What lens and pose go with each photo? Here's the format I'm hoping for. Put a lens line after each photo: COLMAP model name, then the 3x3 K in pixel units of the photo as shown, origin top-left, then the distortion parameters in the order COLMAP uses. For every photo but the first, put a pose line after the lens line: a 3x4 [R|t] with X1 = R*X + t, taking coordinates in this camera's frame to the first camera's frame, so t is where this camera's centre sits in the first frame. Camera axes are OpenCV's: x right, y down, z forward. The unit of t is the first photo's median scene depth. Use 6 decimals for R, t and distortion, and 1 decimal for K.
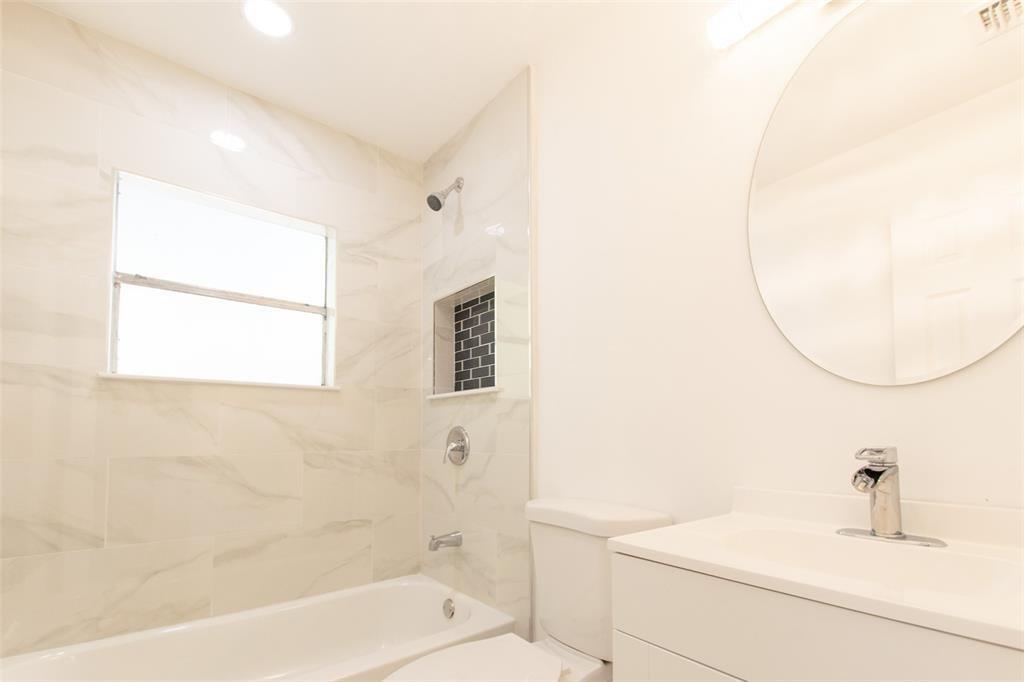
lens RADIAL K [[472.7, 0, 509.2], [0, 472.7, 408.1], [0, 0, 1]] dist [-0.001217, 0.000237]
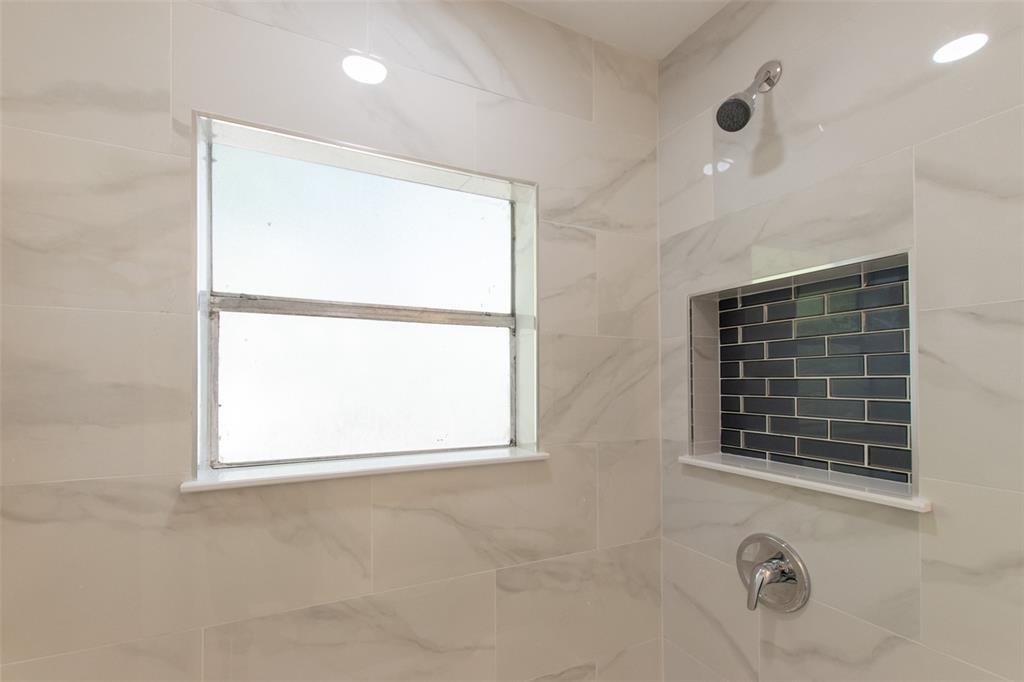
lens RADIAL K [[440.6, 0, 489.4], [0, 440.6, 367.4], [0, 0, 1]] dist [-0.000916, -0.000440]
pose [[0.971542, -0.005968, -0.236790, -0.295189], [0.014245, 0.999345, 0.033259, -0.171672], [0.236437, -0.035686, 0.970991, 0.443226]]
